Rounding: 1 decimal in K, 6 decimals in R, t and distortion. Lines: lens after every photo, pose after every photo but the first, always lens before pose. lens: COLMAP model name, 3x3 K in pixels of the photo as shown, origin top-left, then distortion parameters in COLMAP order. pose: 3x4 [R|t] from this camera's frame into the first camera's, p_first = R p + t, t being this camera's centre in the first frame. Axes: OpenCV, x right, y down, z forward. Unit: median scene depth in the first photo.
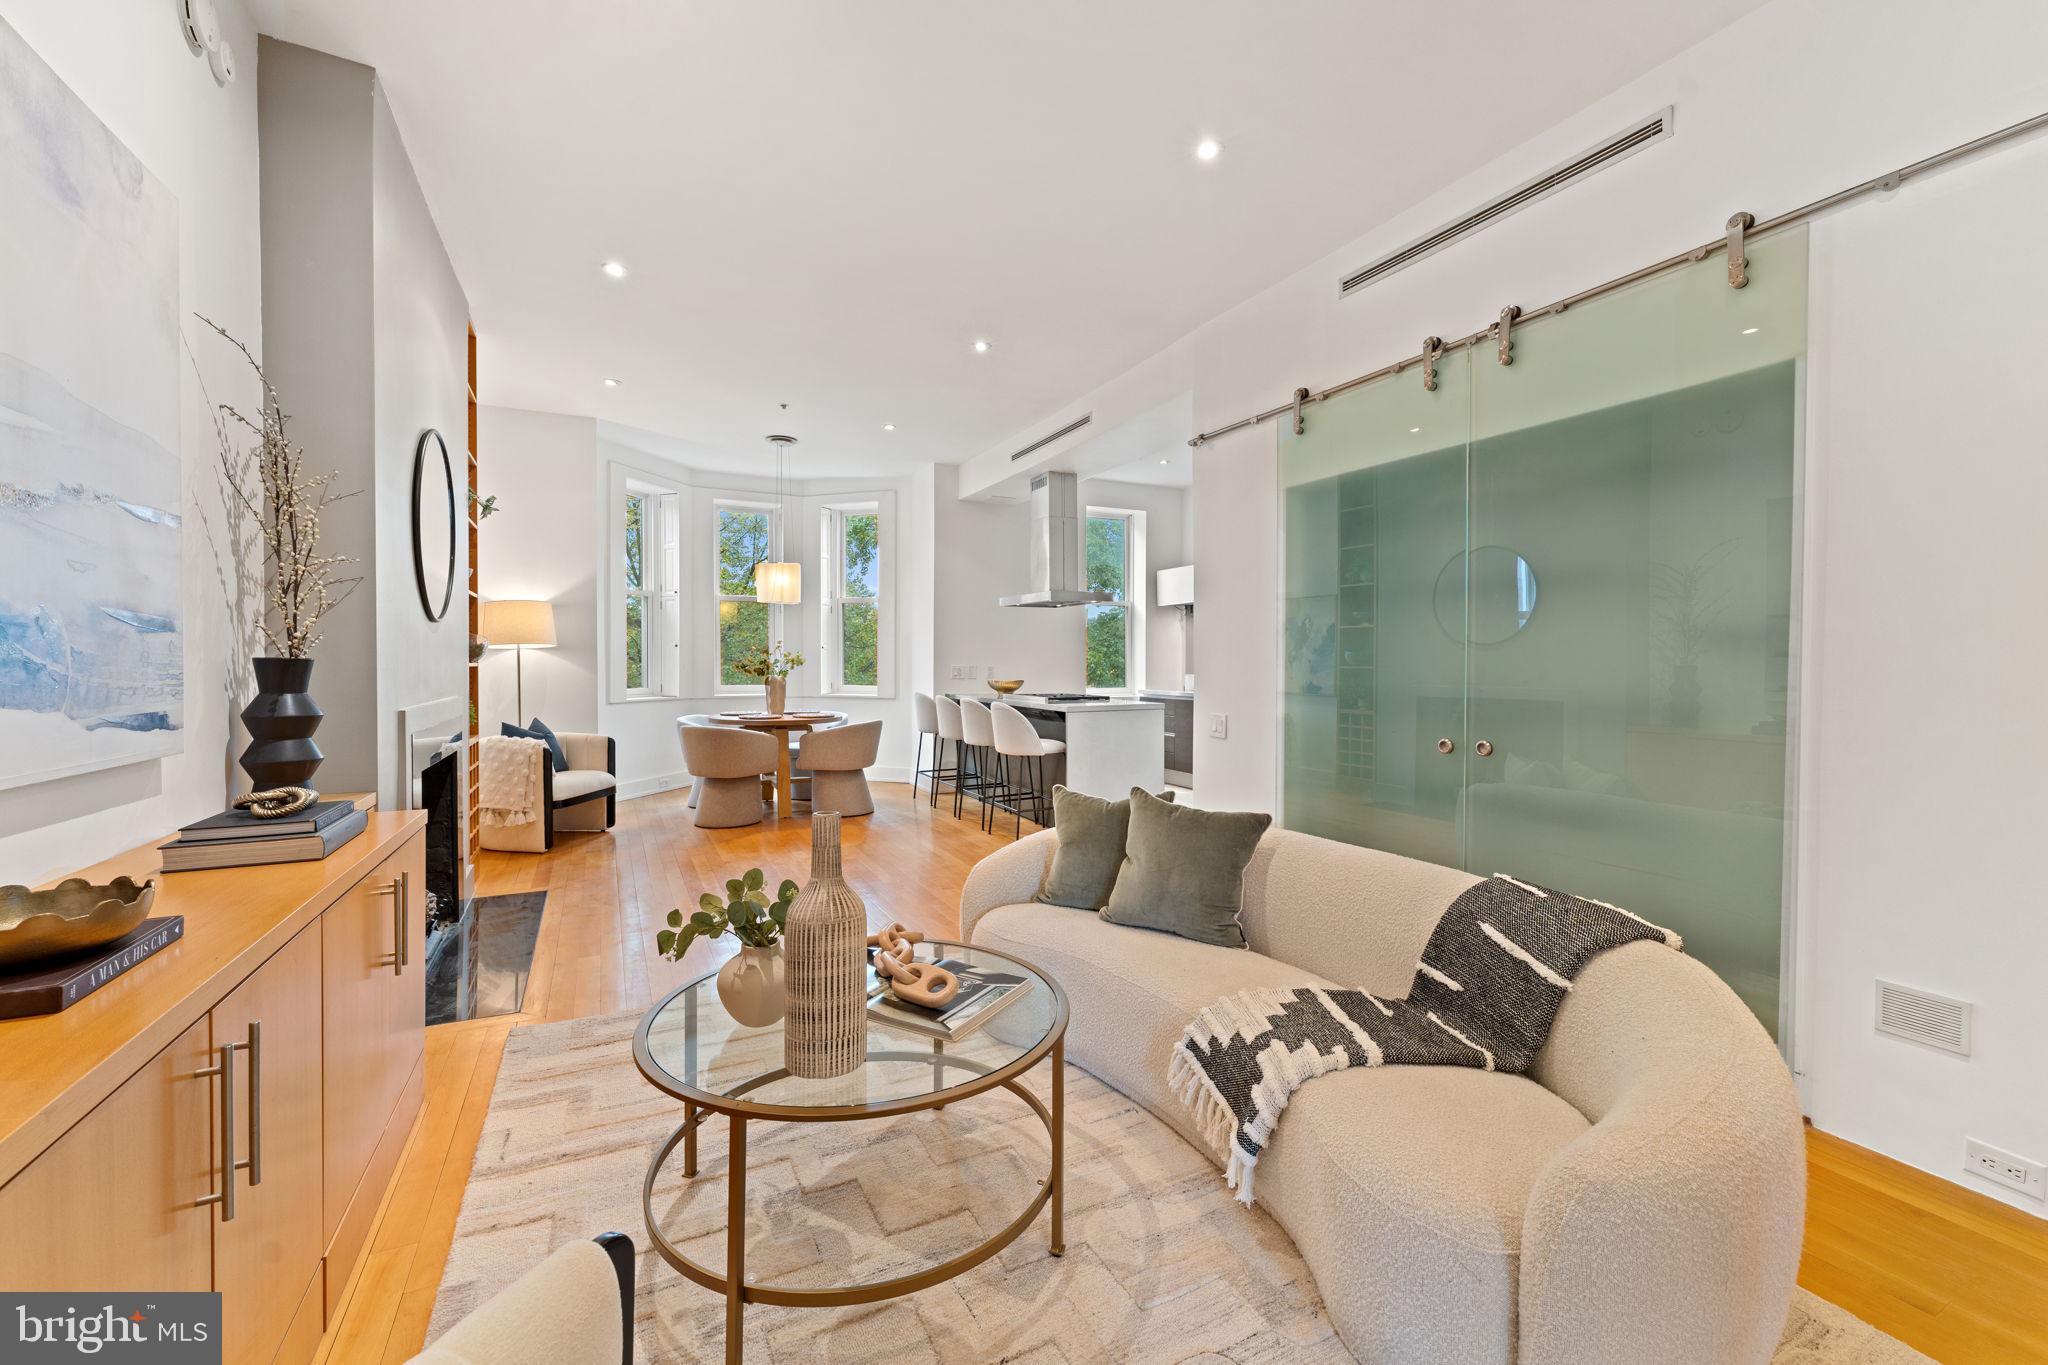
lens RADIAL K [[820.7, 0, 1015.6], [0, 820.7, 678.5], [0, 0, 1]] dist [0.002644, -0.000273]
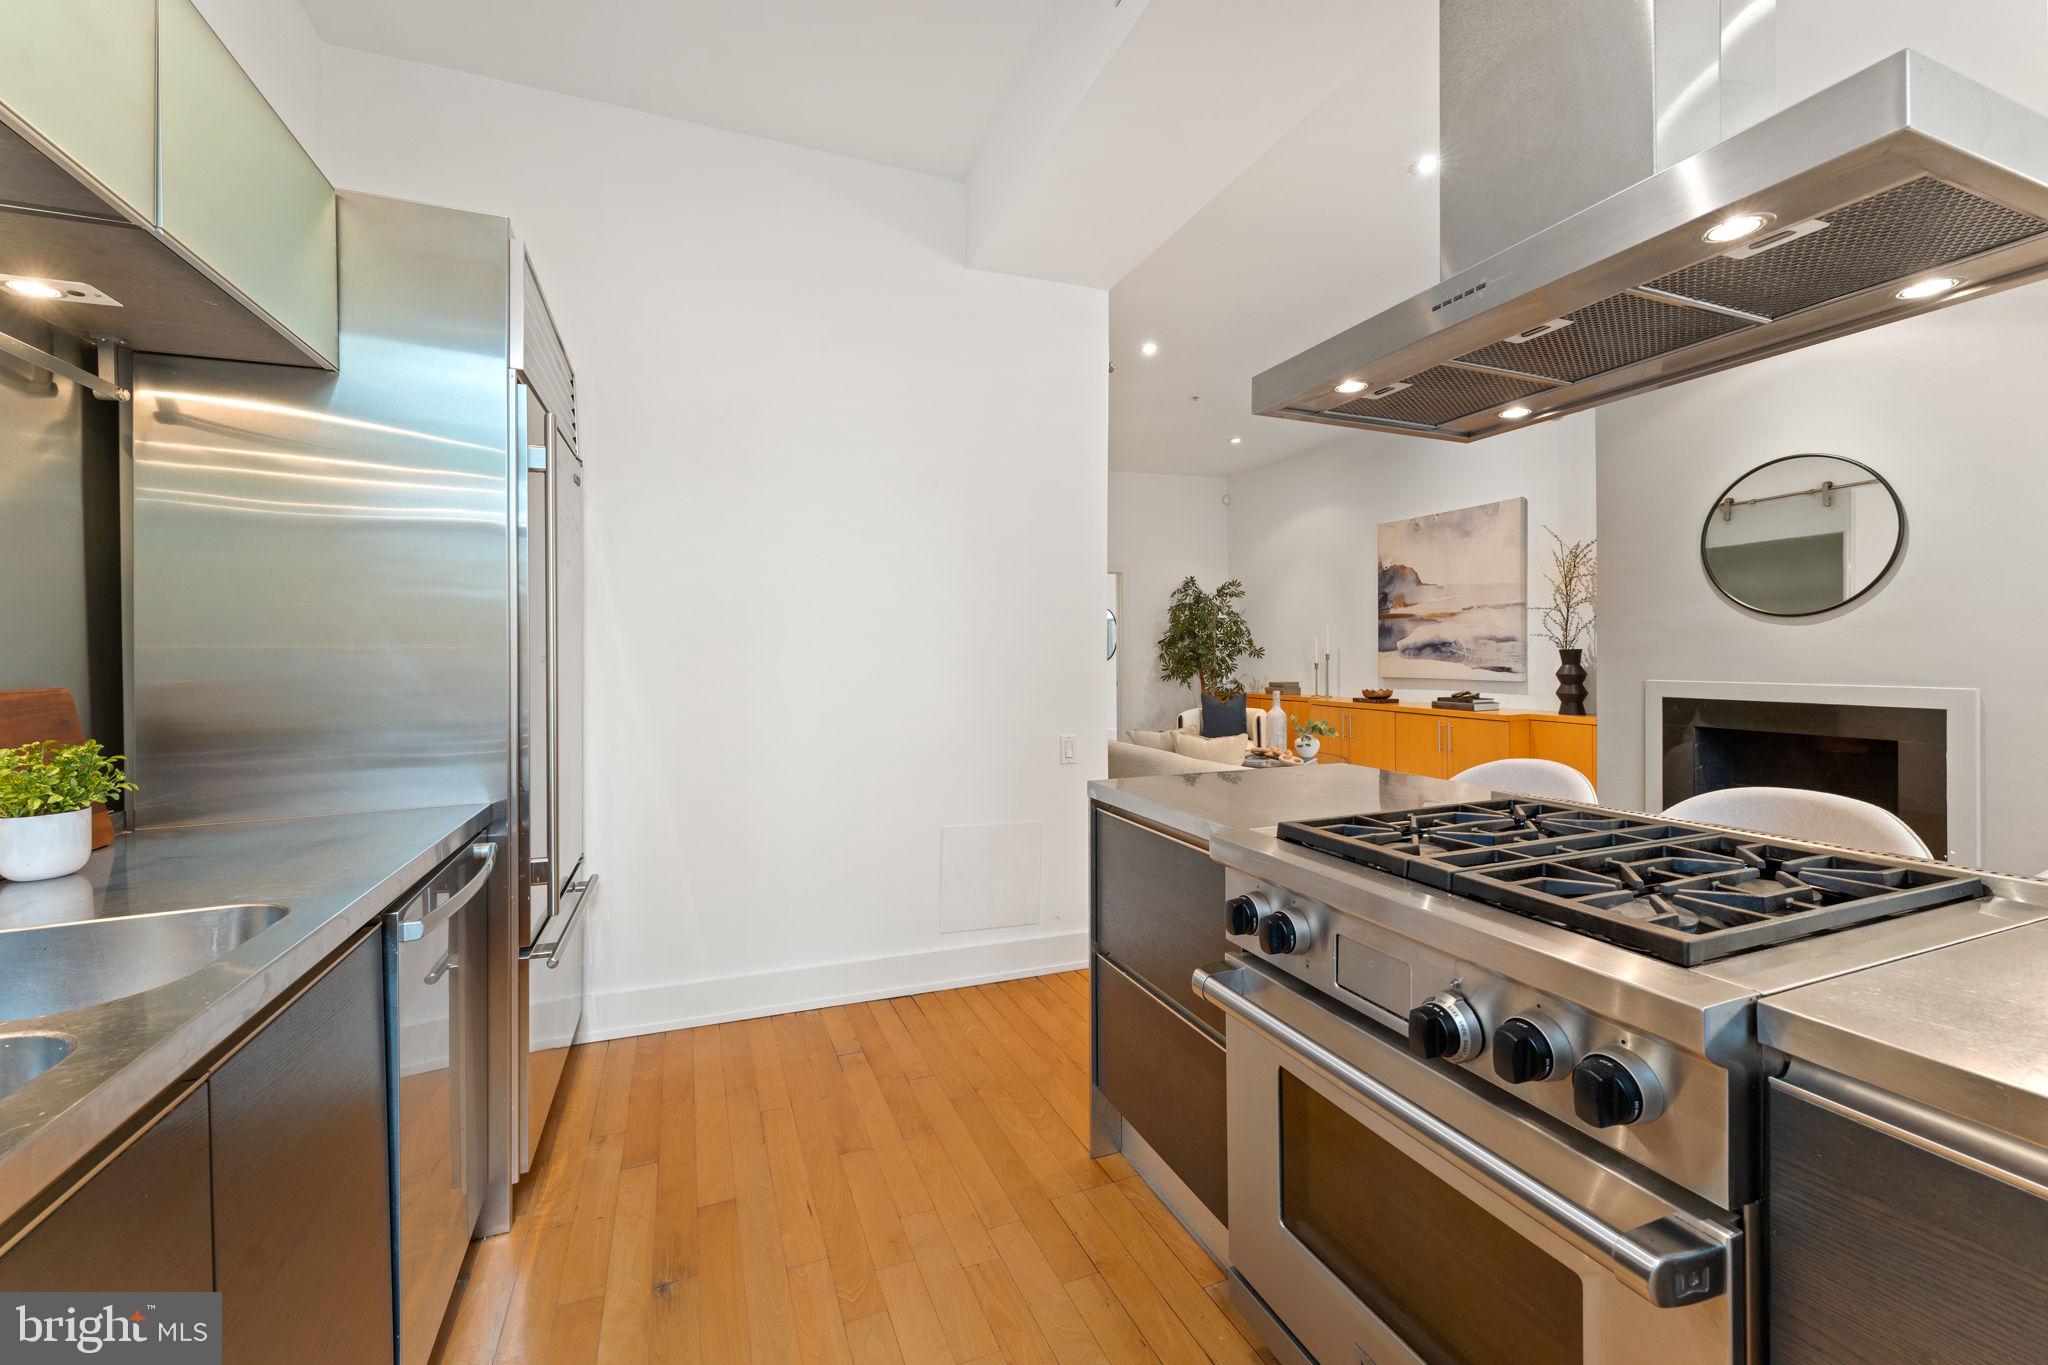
lens RADIAL K [[820.7, 0, 1015.6], [0, 820.7, 678.5], [0, 0, 1]] dist [0.002644, -0.000273]
pose [[-0.997674, 0.006645, 0.067834, 0.285003], [0.010644, 0.998215, 0.058763, -0.051425], [-0.067323, 0.059348, -0.995965, 1.810859]]
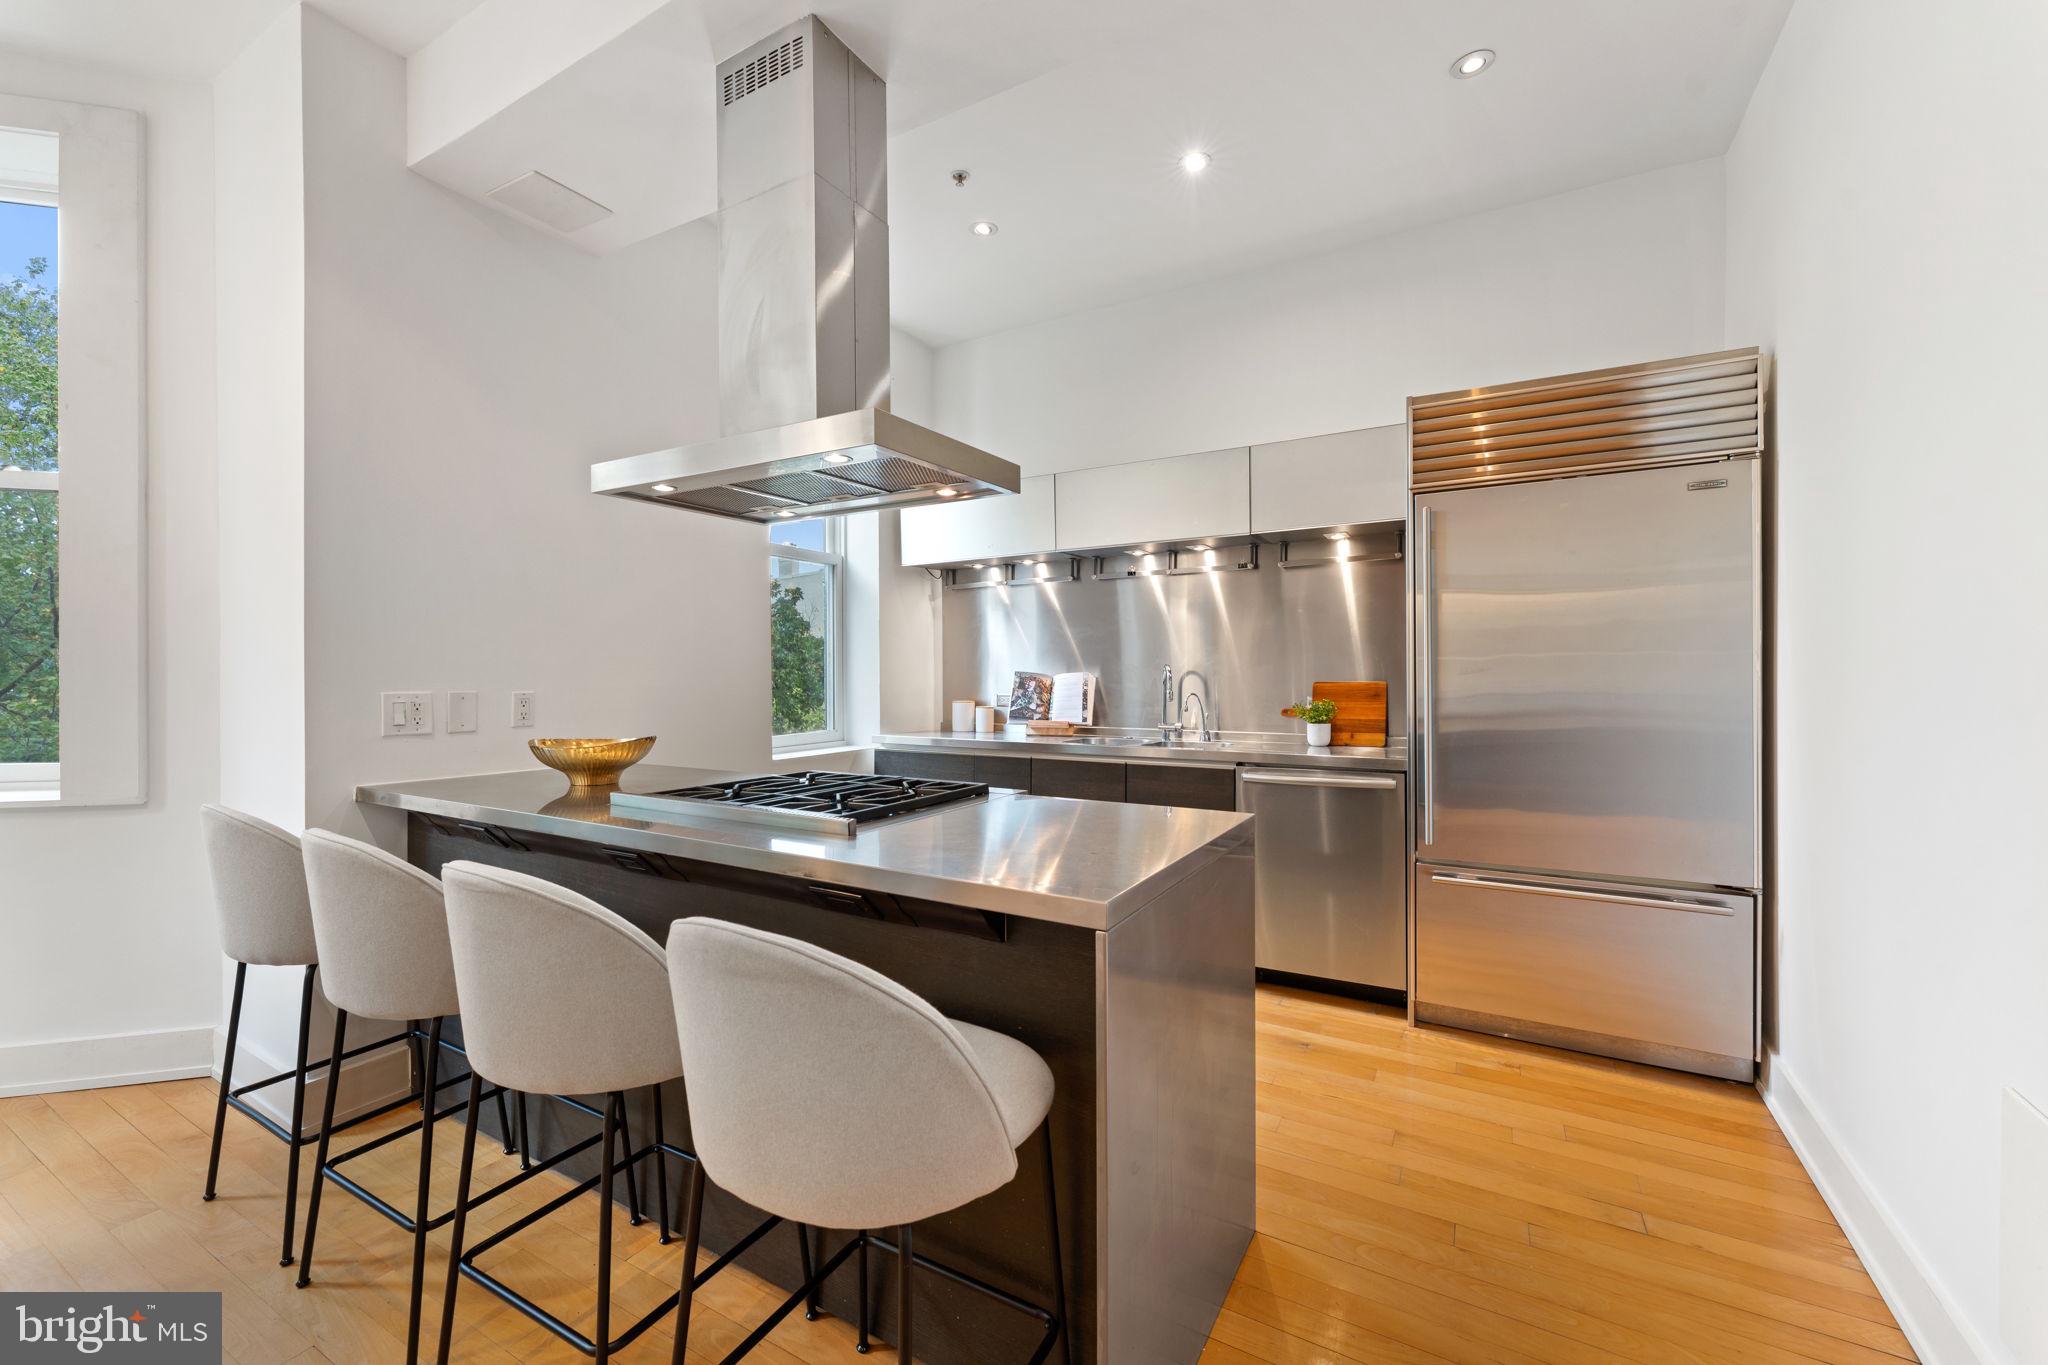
lens RADIAL K [[820.7, 0, 1015.6], [0, 820.7, 678.5], [0, 0, 1]] dist [0.002644, -0.000273]
pose [[0.830197, -0.006758, 0.557429, -0.090930], [0.014194, 0.999859, -0.009018, -0.026102], [-0.557289, 0.015399, 0.830176, 1.048988]]
